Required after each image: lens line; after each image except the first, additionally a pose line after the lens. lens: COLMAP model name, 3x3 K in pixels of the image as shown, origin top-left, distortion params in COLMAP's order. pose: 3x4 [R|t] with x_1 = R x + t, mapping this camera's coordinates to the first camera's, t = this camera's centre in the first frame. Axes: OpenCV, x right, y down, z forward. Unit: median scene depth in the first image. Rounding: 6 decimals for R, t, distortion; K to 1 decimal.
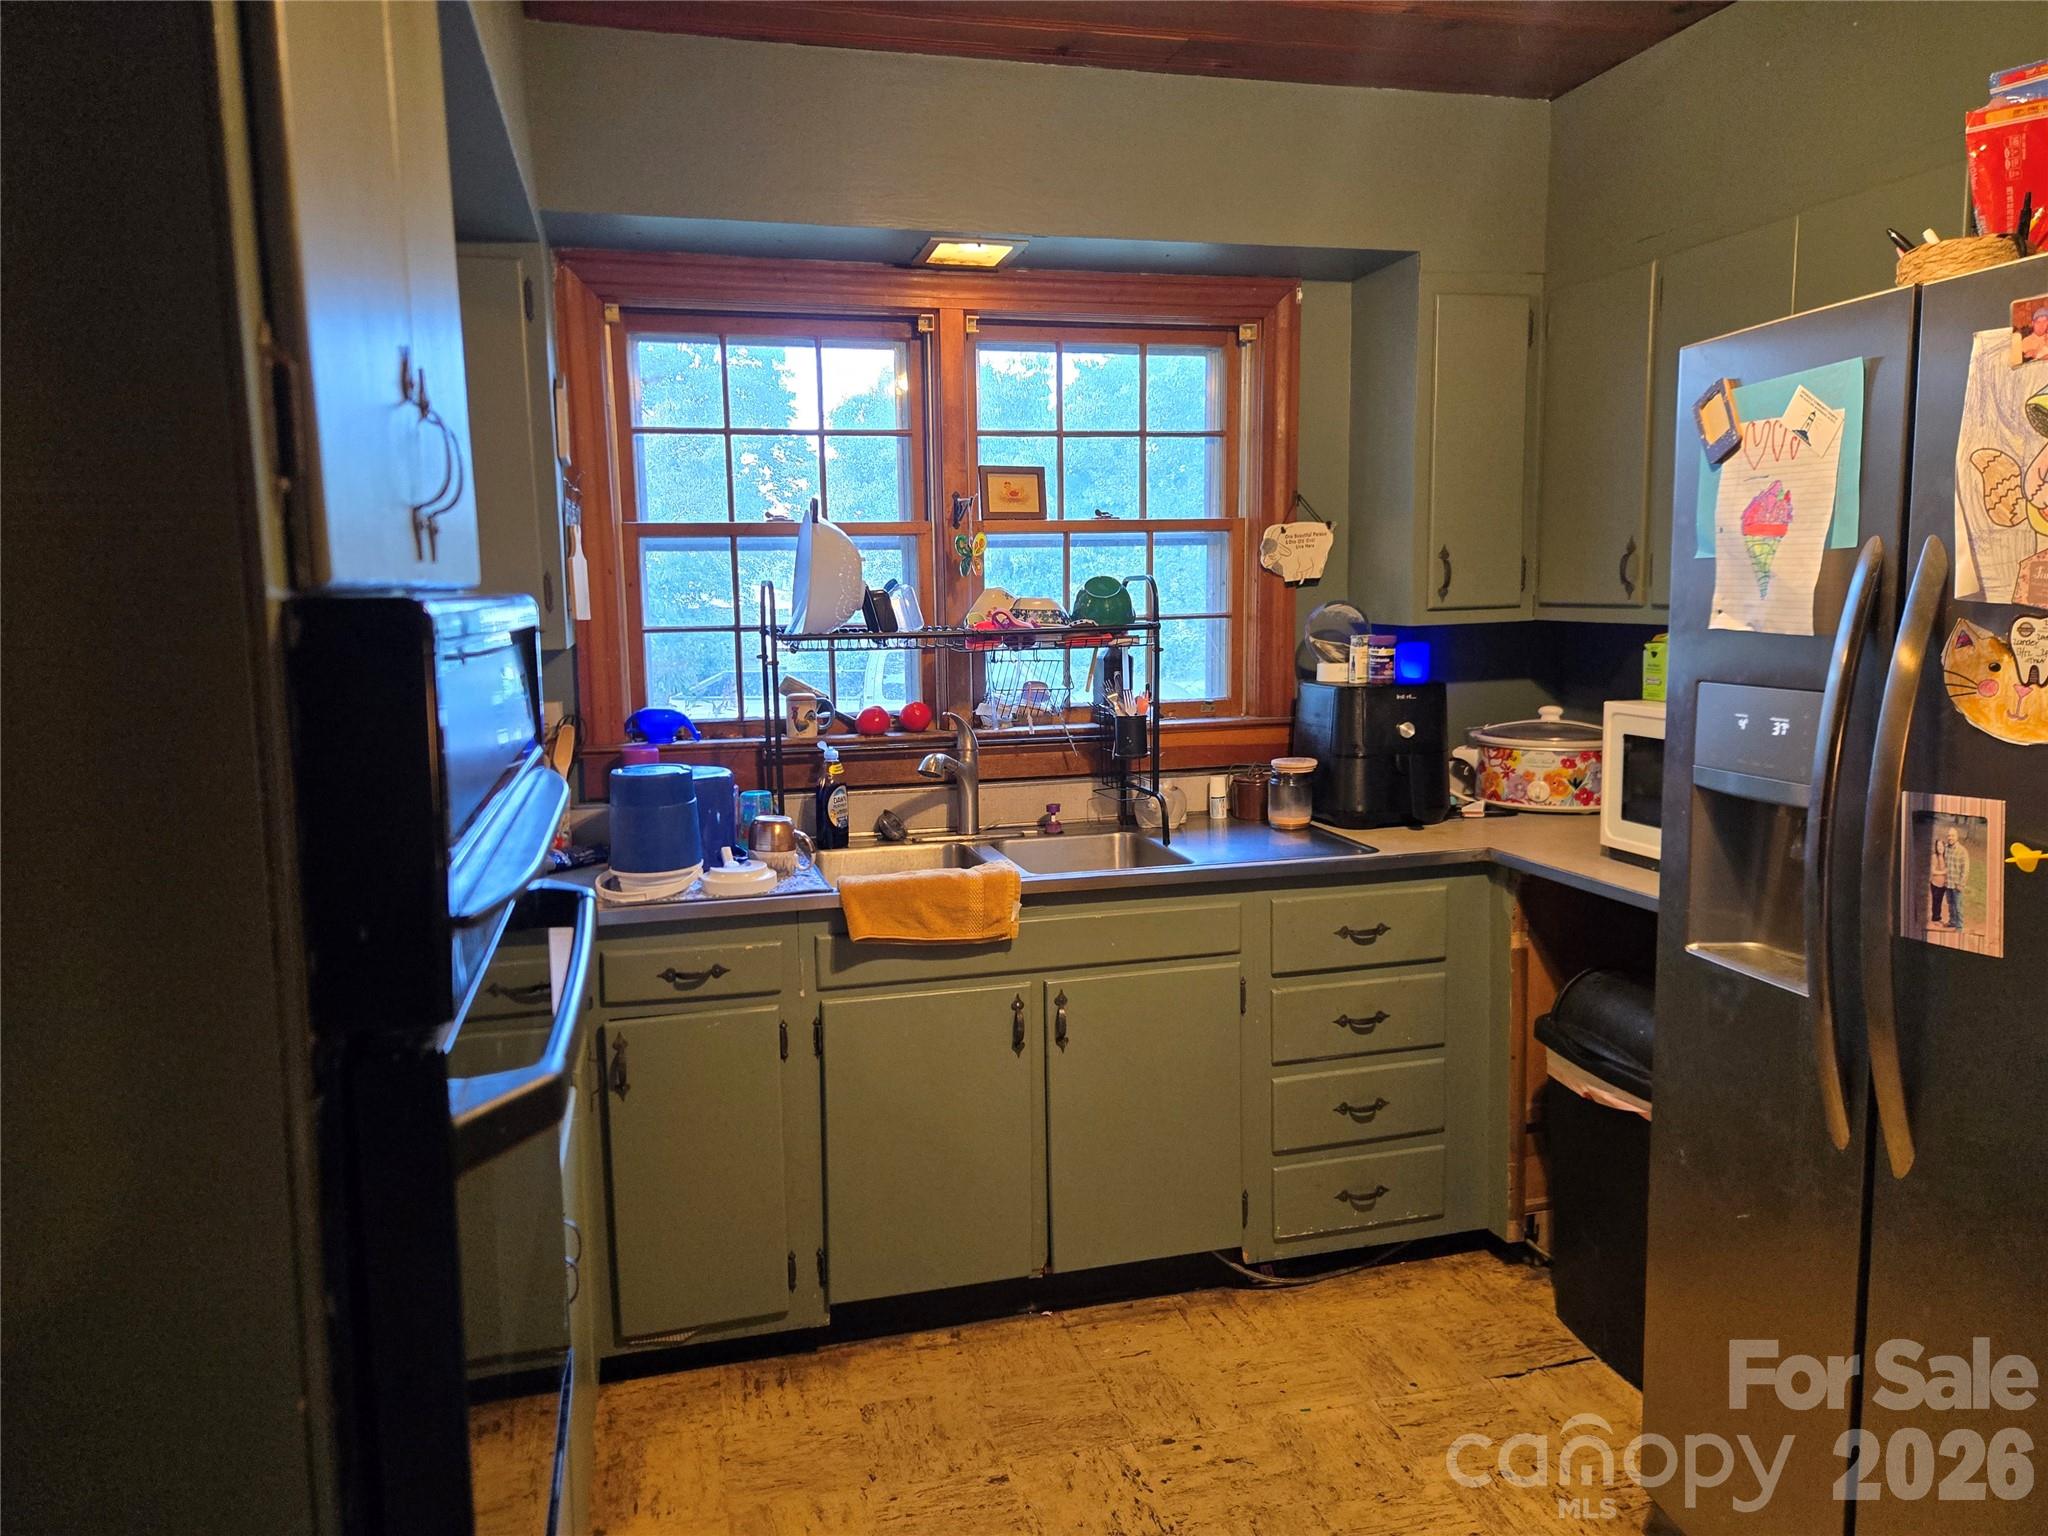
lens RADIAL K [[1320.7, 0, 1024.0], [0, 1320.7, 768.0], [0, 0, 1]] dist [-0.002273, 0.045591]
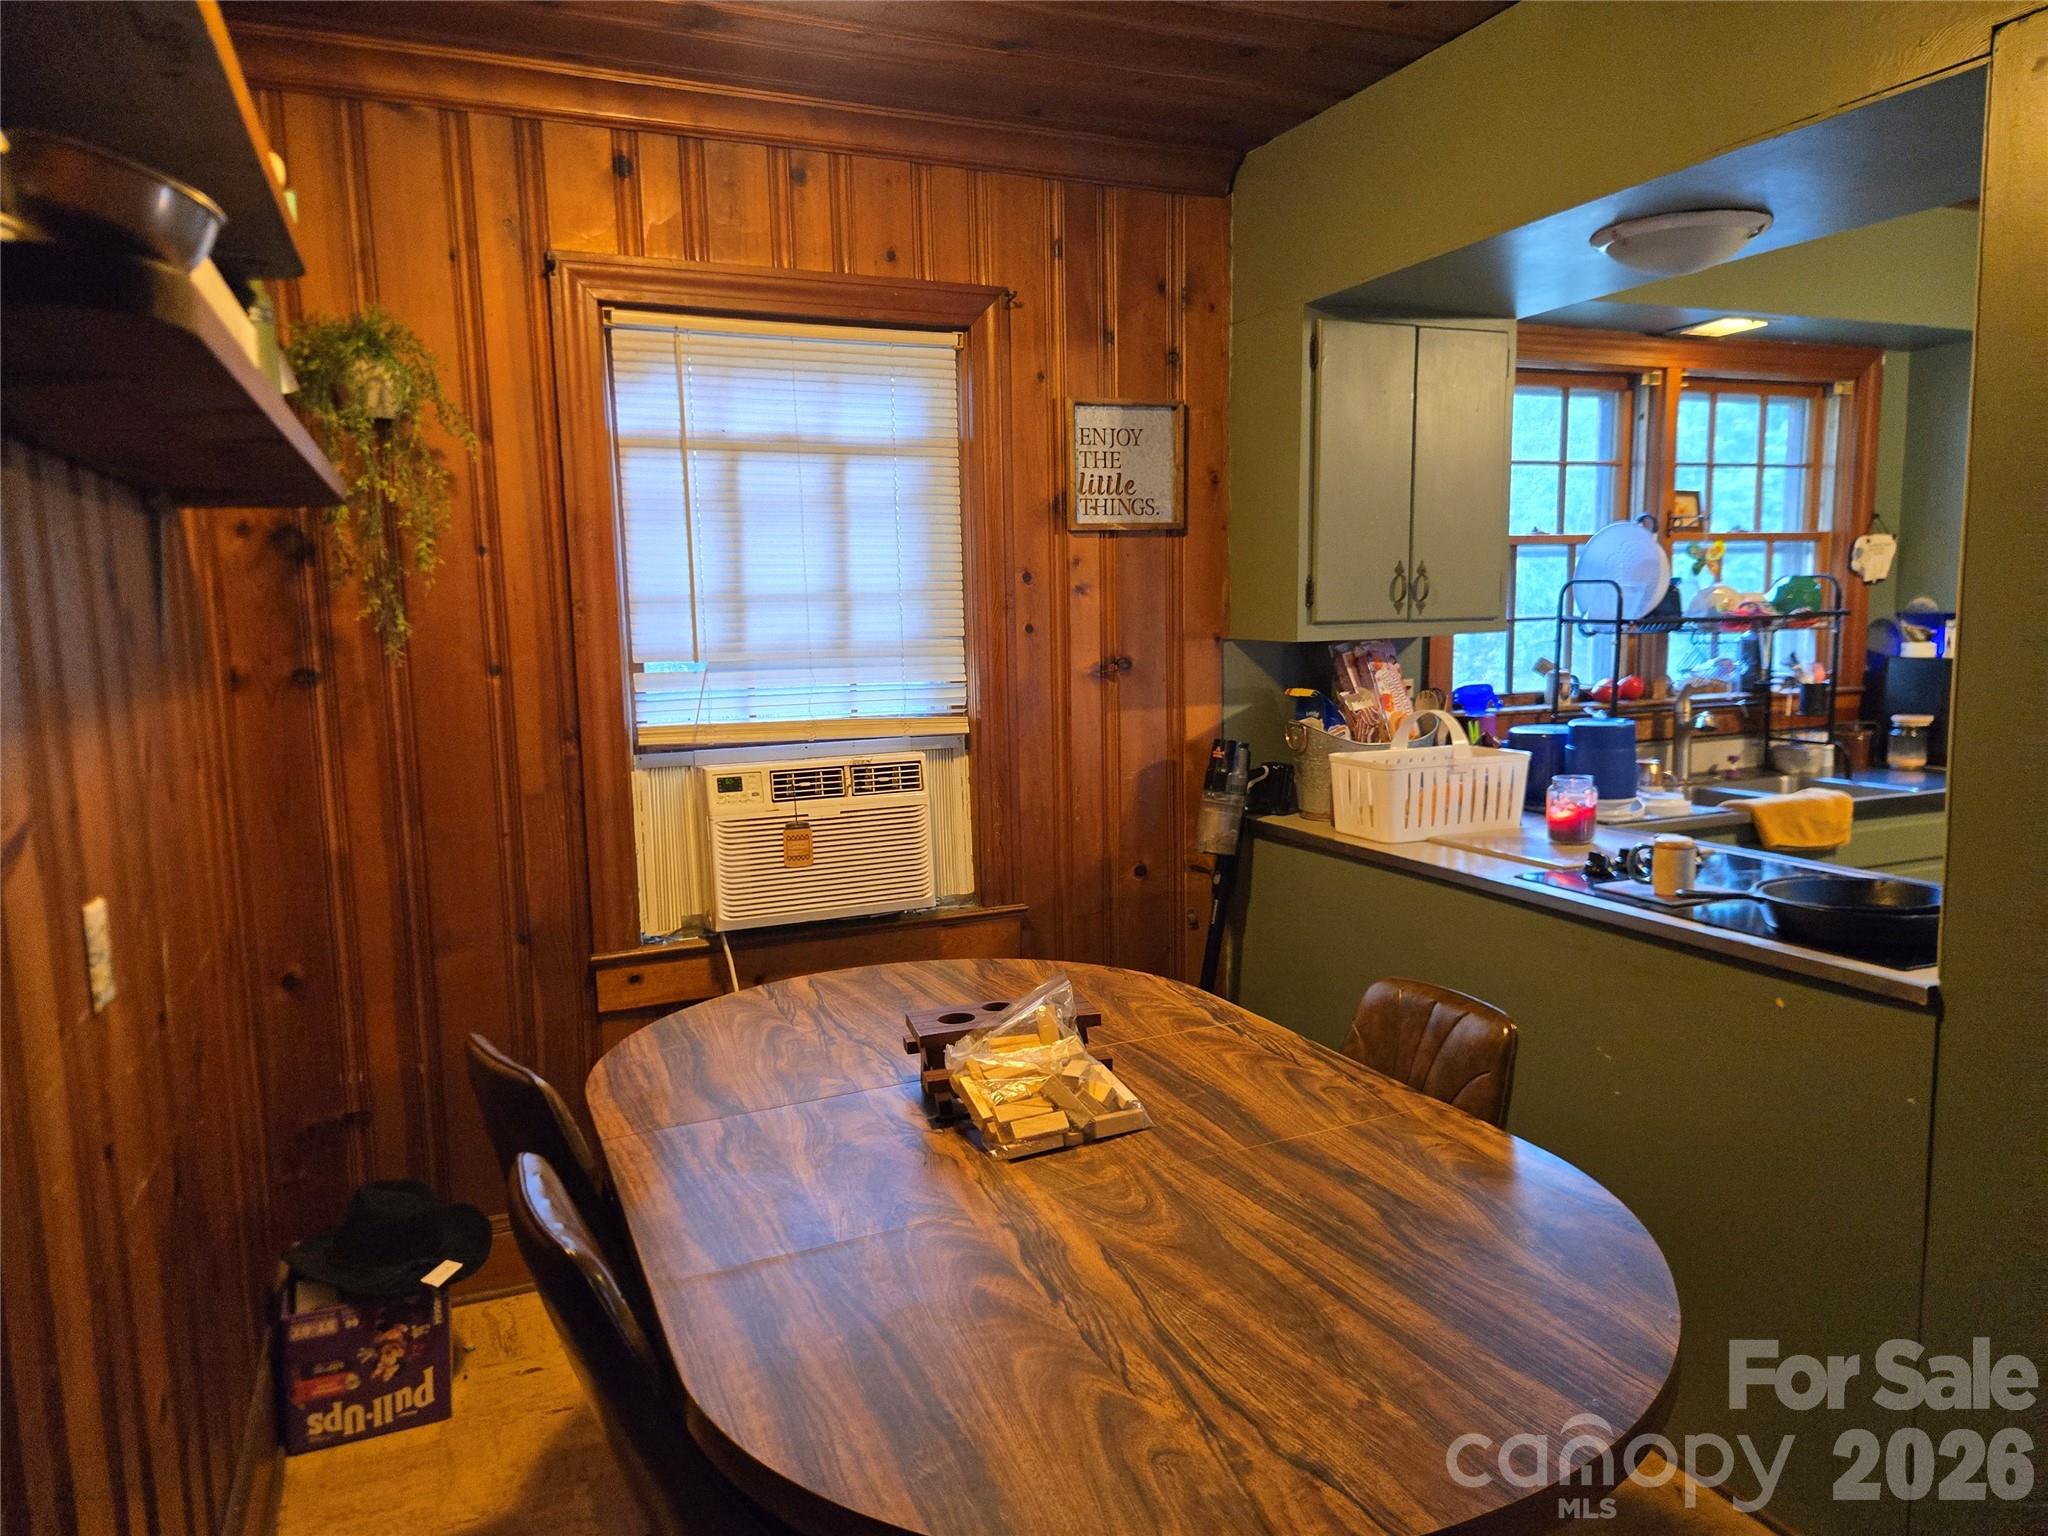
lens RADIAL K [[1352.8, 0, 997.4], [0, 1352.8, 767.6], [0, 0, 1]] dist [0.067883, -0.060551]
pose [[0.986658, -0.023575, 0.161089, -0.871946], [0.026772, 0.999485, -0.017703, 0.043002], [-0.160589, 0.021780, 0.986781, -0.188763]]
